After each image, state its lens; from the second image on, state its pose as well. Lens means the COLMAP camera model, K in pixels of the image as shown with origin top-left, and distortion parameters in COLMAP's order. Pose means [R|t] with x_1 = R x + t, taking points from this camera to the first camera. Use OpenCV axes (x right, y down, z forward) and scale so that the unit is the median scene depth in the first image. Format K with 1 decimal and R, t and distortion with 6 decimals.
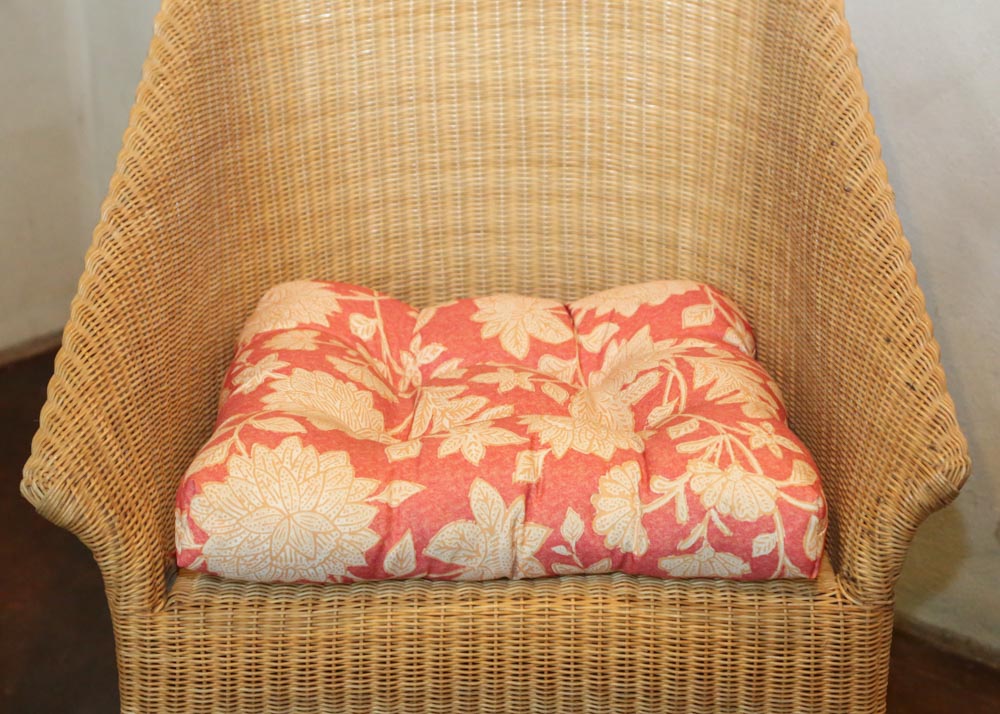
lens RADIAL K [[2222.3, 0, 521.9], [0, 2222.3, 352.3], [0, 0, 1]] dist [0.290424, 0.000000]
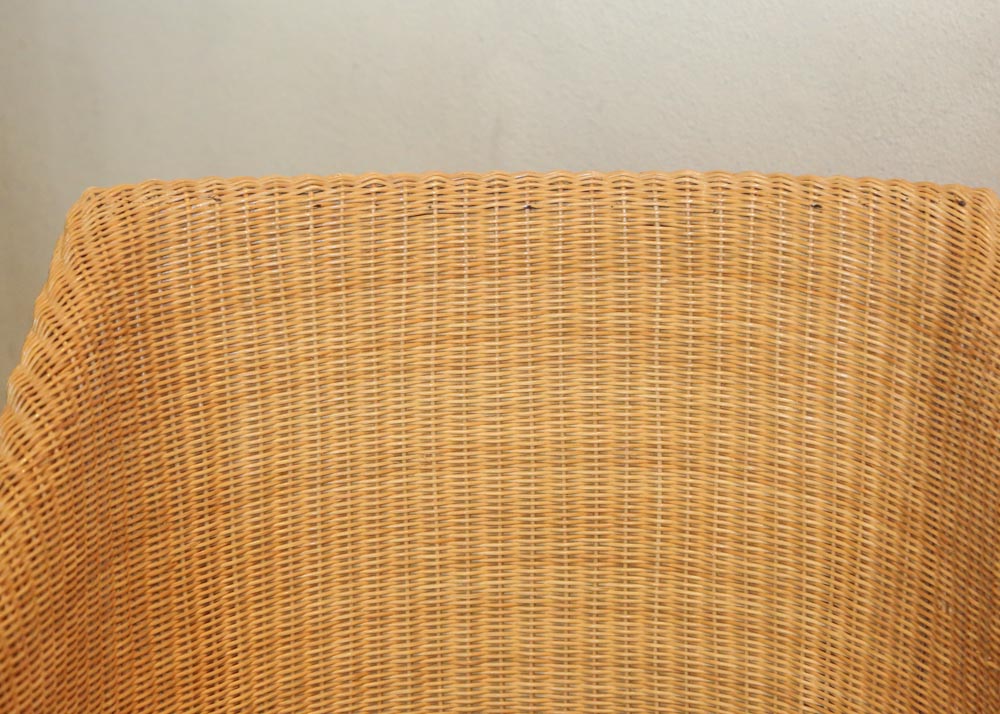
lens RADIAL K [[2487.6, 0, 521.0], [0, 2487.6, 353.5], [0, 0, 1]] dist [0.428392, 0.000000]
pose [[0.999894, 0.014310, 0.002807, -0.017169], [-0.014190, 0.999136, -0.039056, -0.131787], [-0.003364, 0.039012, 0.999233, 0.272189]]
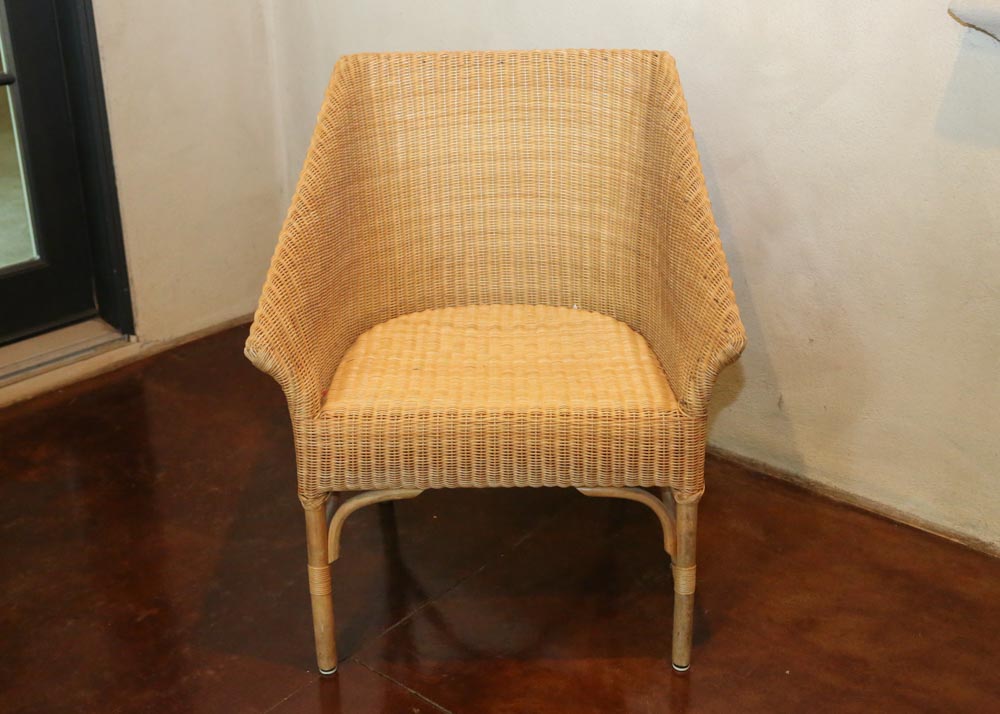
lens RADIAL K [[1317.9, 0, 525.7], [0, 1317.9, 344.7], [0, 0, 1]] dist [0.055604, 0.000000]
pose [[0.999872, -0.000536, -0.016008, 0.028127], [0.000279, 0.999871, -0.016064, 0.061764], [0.016015, 0.016058, 0.999743, -0.093514]]
